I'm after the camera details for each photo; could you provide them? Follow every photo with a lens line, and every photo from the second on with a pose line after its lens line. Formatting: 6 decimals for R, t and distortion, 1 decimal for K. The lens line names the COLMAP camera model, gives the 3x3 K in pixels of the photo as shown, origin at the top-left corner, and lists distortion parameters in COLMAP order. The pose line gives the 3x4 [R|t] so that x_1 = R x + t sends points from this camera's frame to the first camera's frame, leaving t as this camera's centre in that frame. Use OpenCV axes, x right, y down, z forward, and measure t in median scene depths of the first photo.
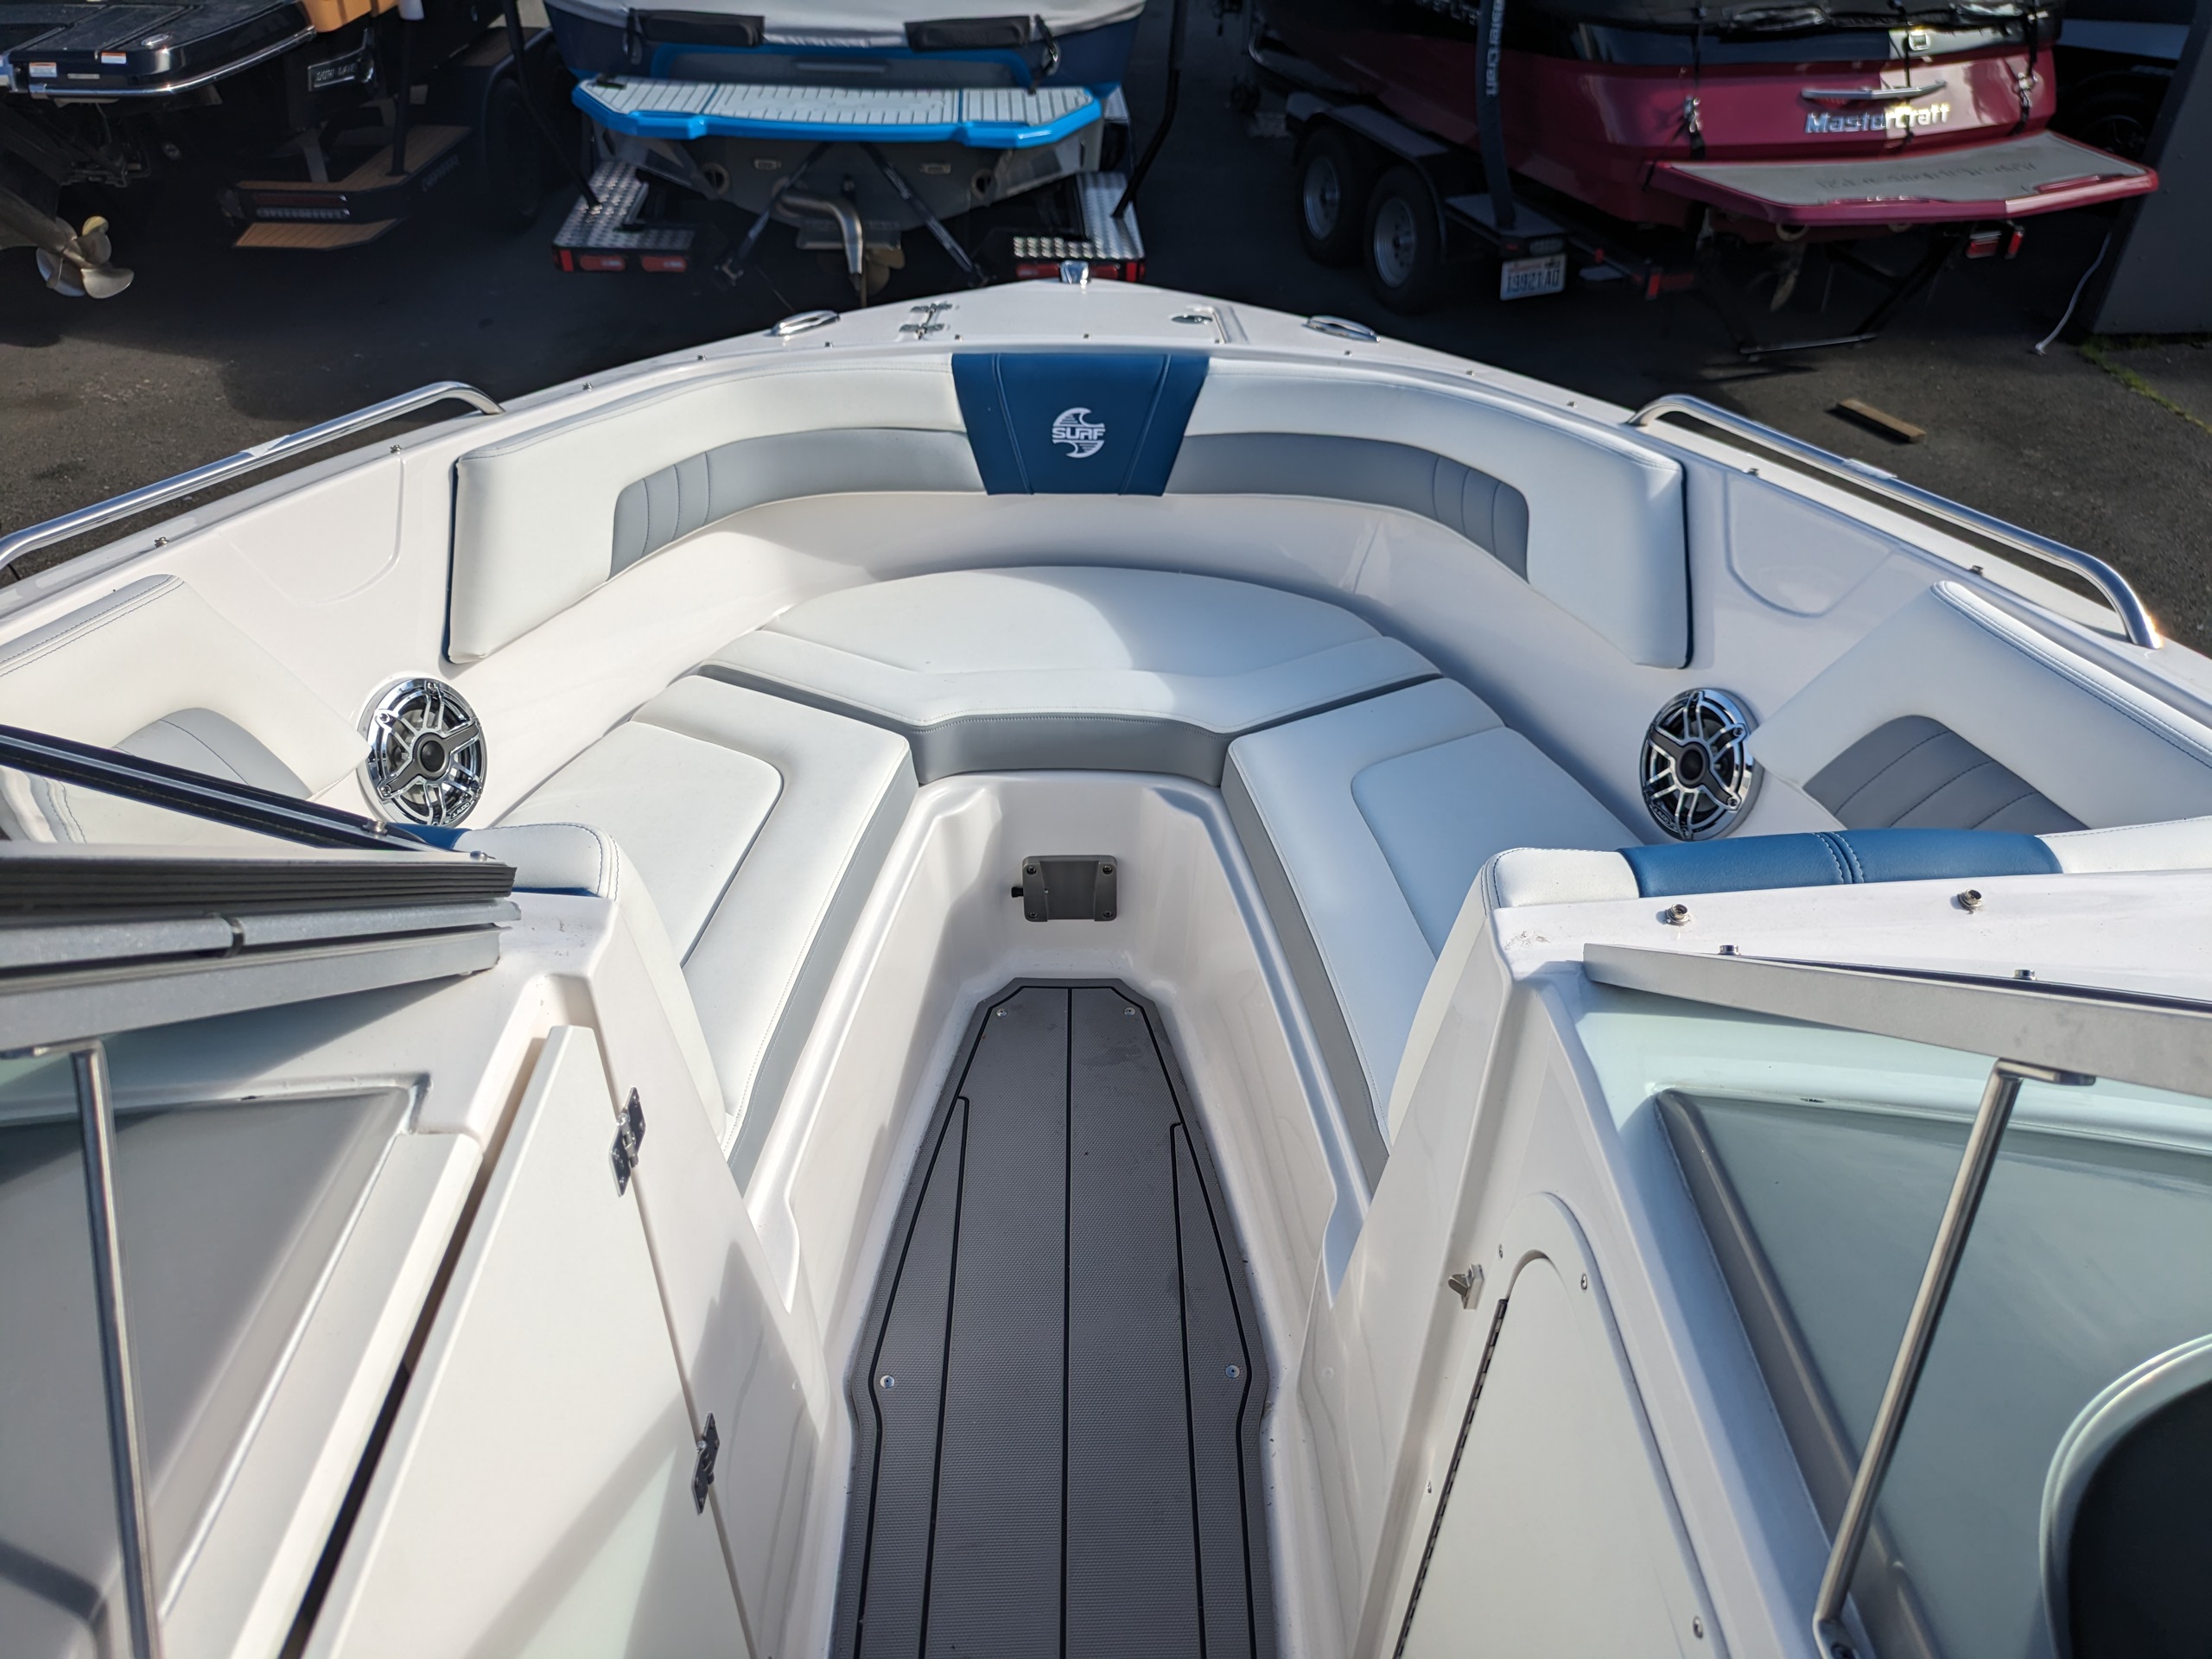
lens RADIAL K [[1625.0, 0, 1132.7], [0, 1625.0, 849.3], [0, 0, 1]] dist [0.016940, 0.000277]
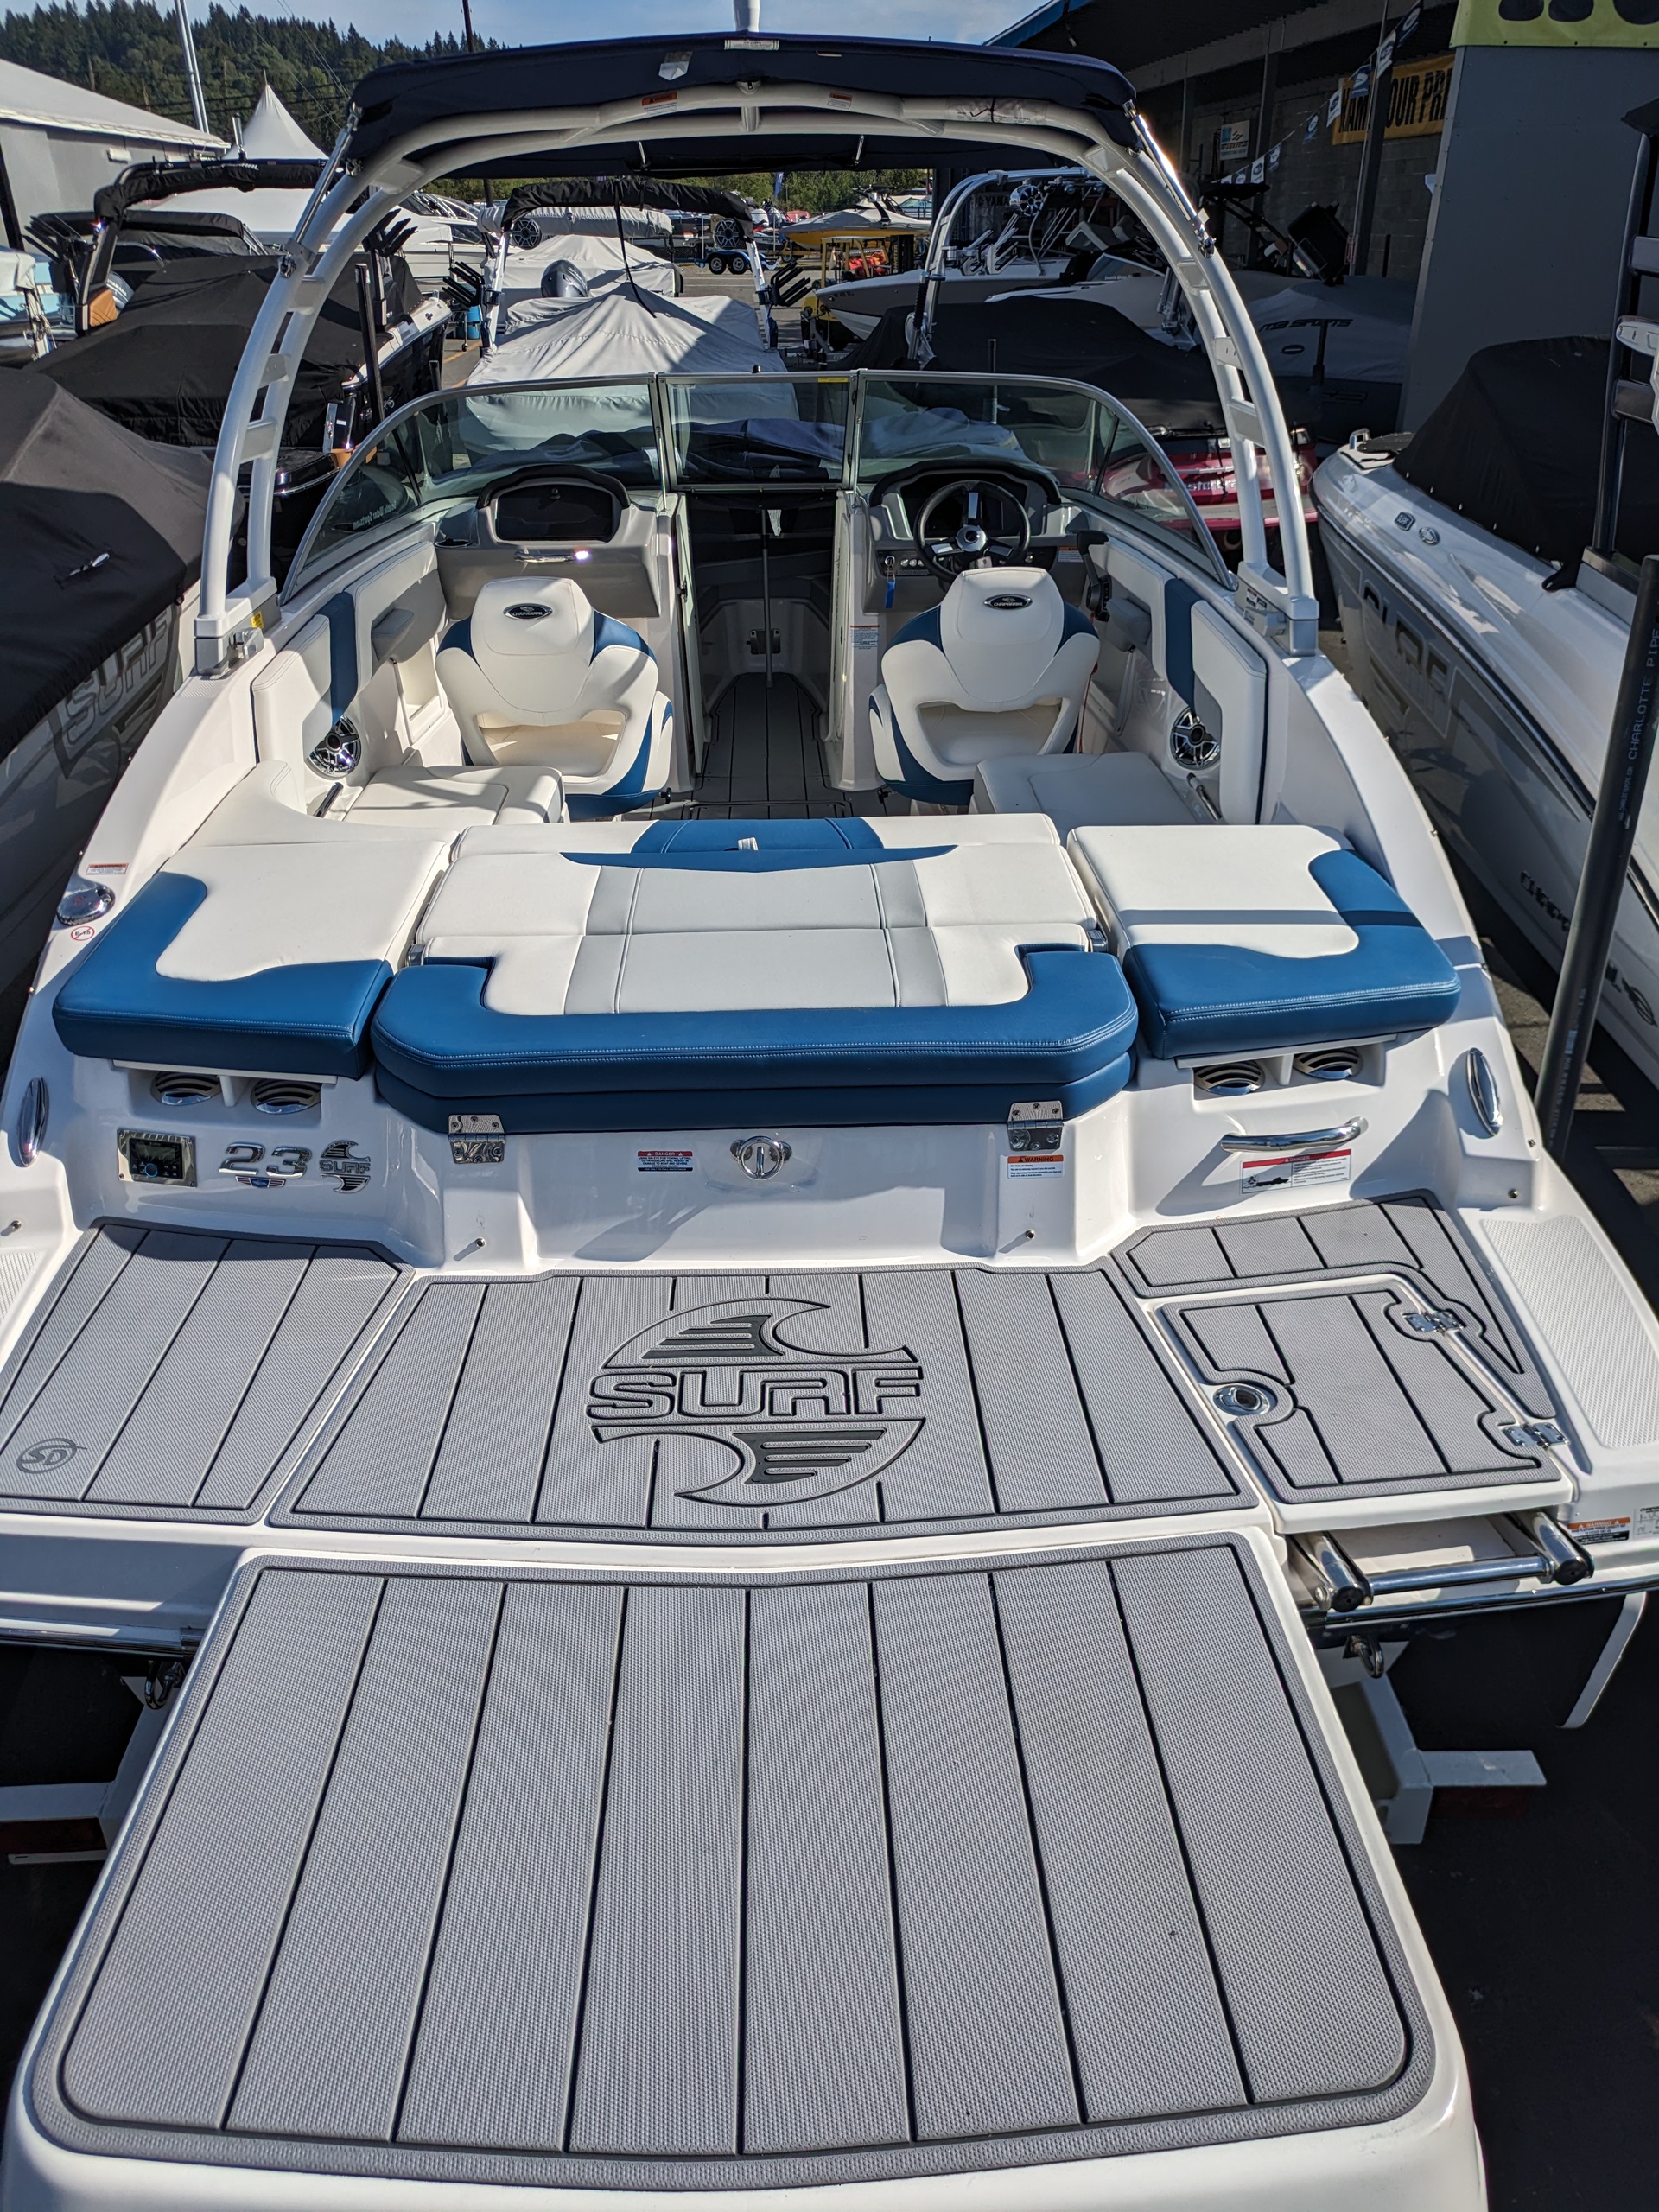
lens RADIAL K [[1603.3, 0, 812.7], [0, 1603.3, 1096.6], [0, 0, 1]] dist [0.049589, -0.036648]
pose [[0.999506, -0.029821, -0.009901, 0.020360], [0.028109, 0.989406, -0.142429, 0.469710], [0.014043, 0.142080, 0.989755, -0.685883]]
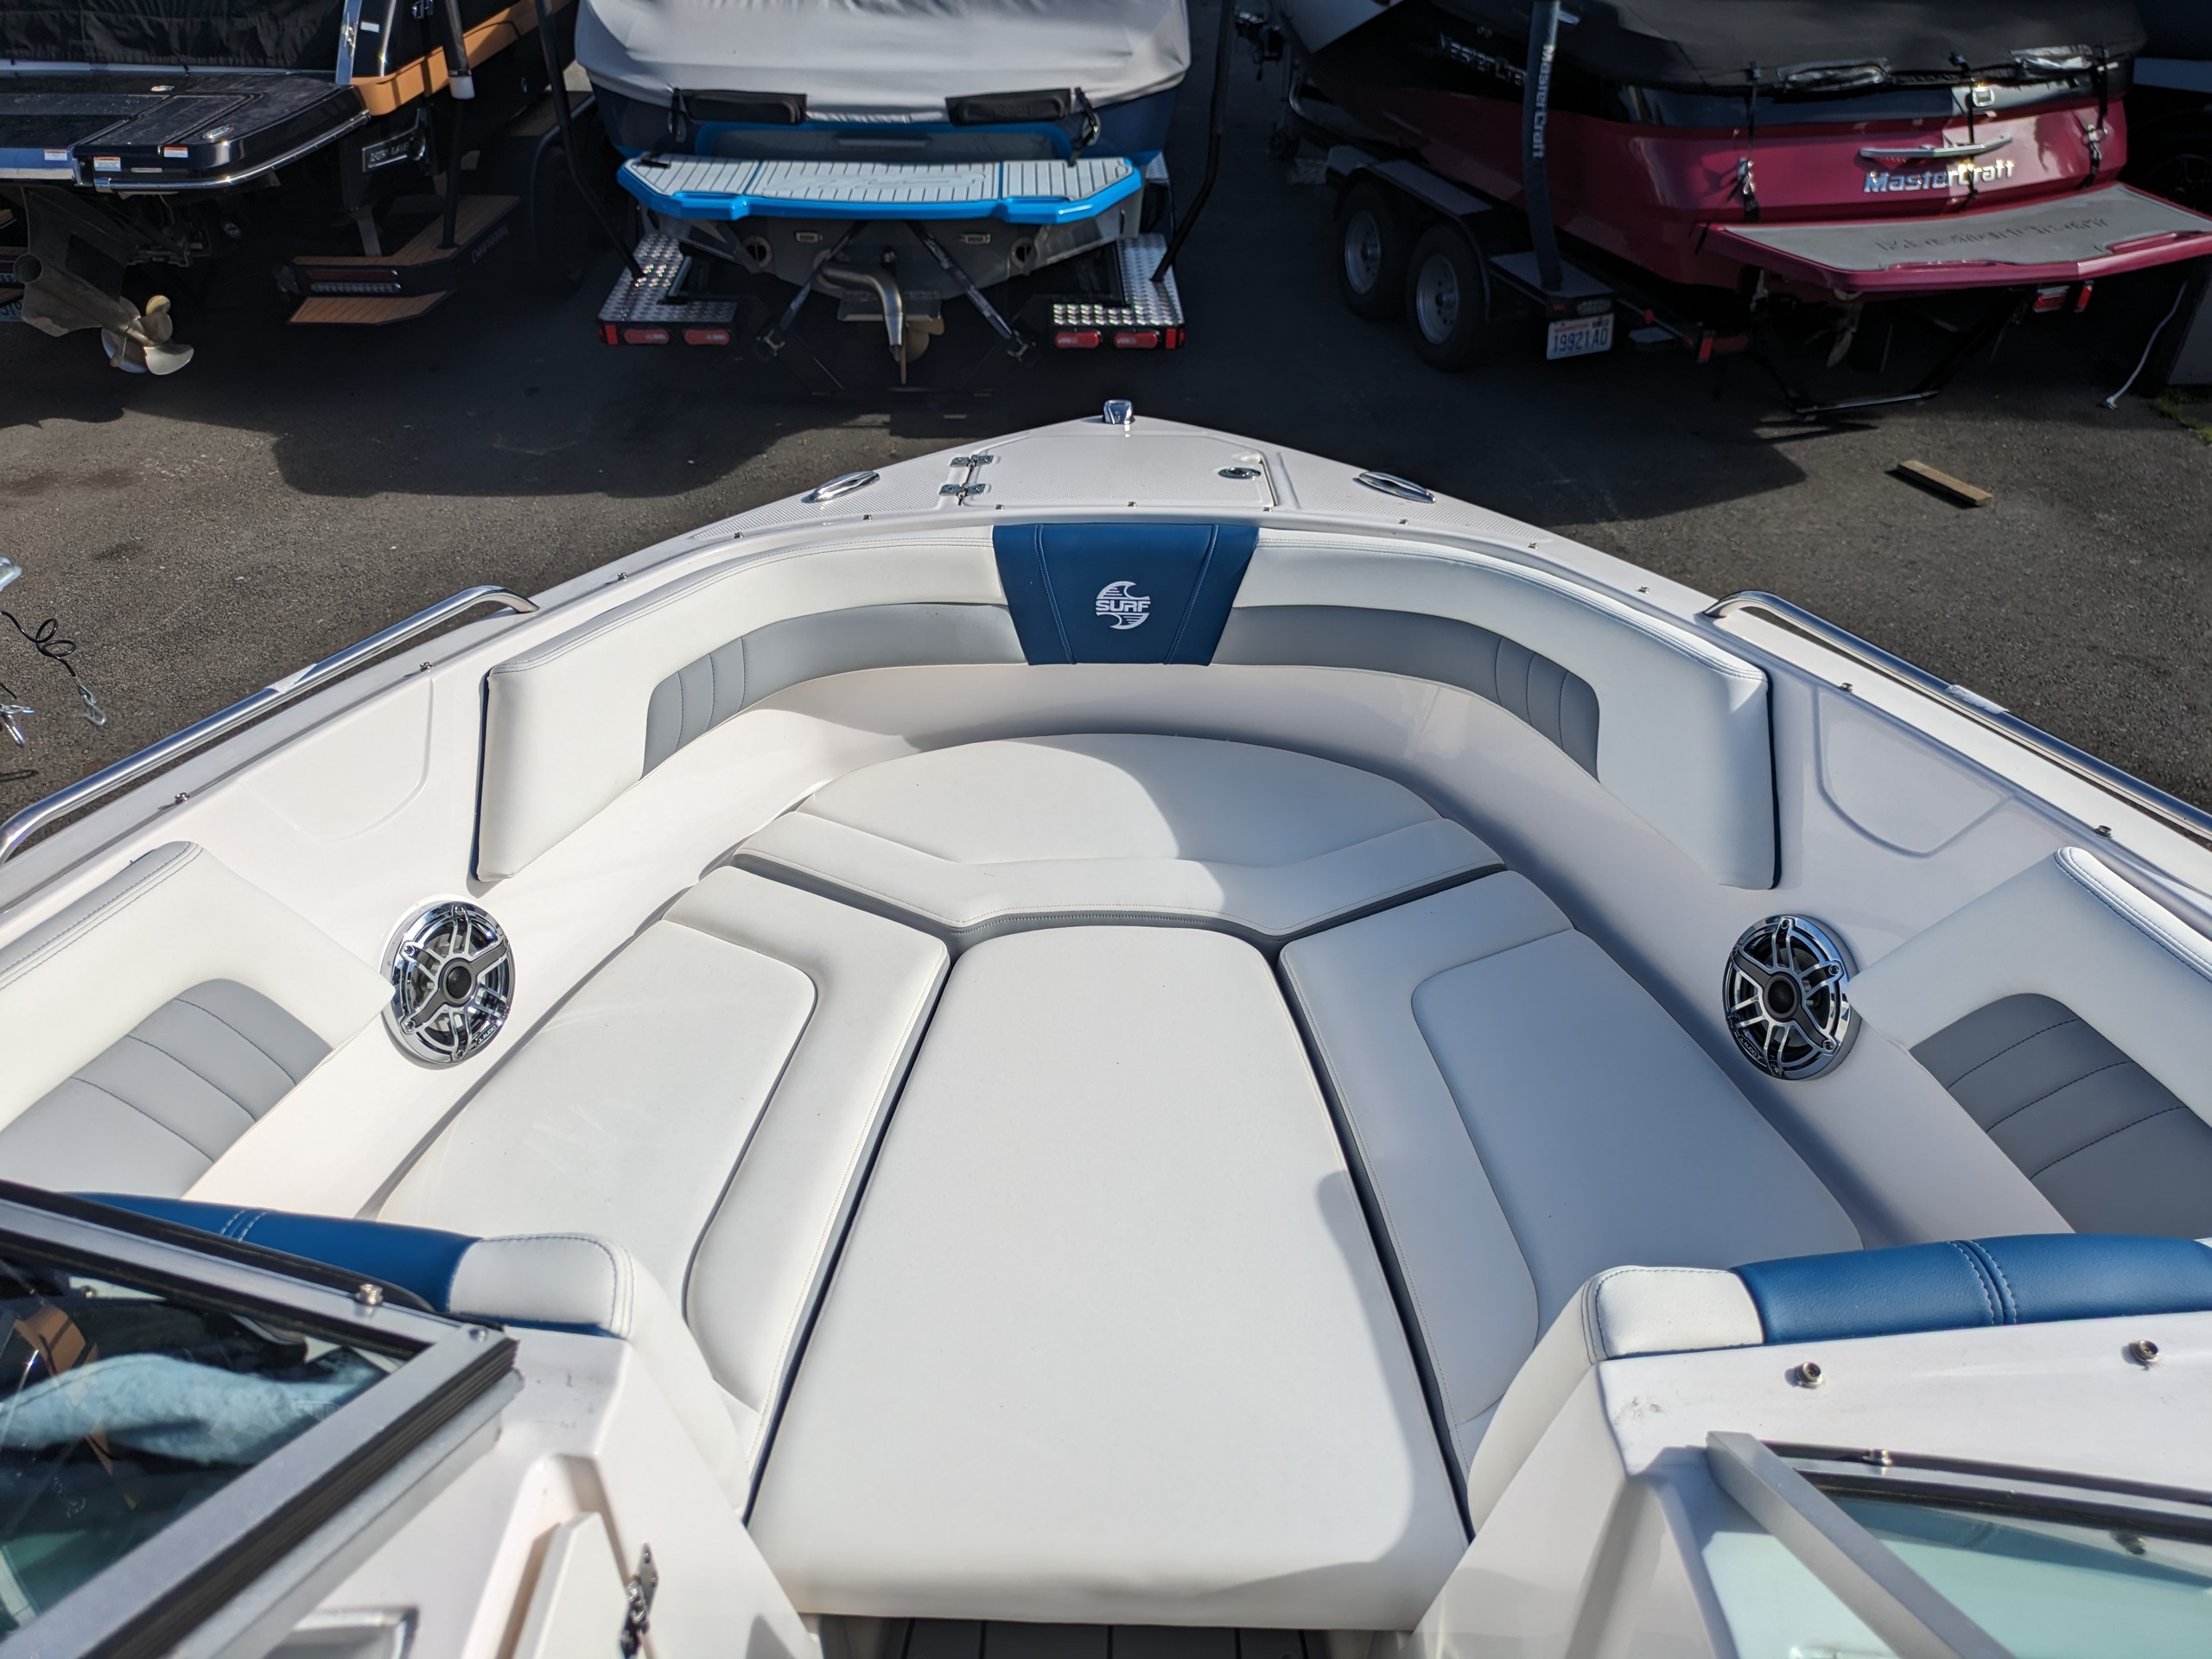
lens RADIAL K [[1619.8, 0, 1096.7], [0, 1619.8, 828.7], [0, 0, 1]] dist [0.022144, -0.004417]
pose [[0.999047, 0.002128, -0.043599, -0.002559], [-0.002934, 0.999826, -0.018439, -0.039741], [0.043552, 0.018549, 0.998879, 0.014884]]
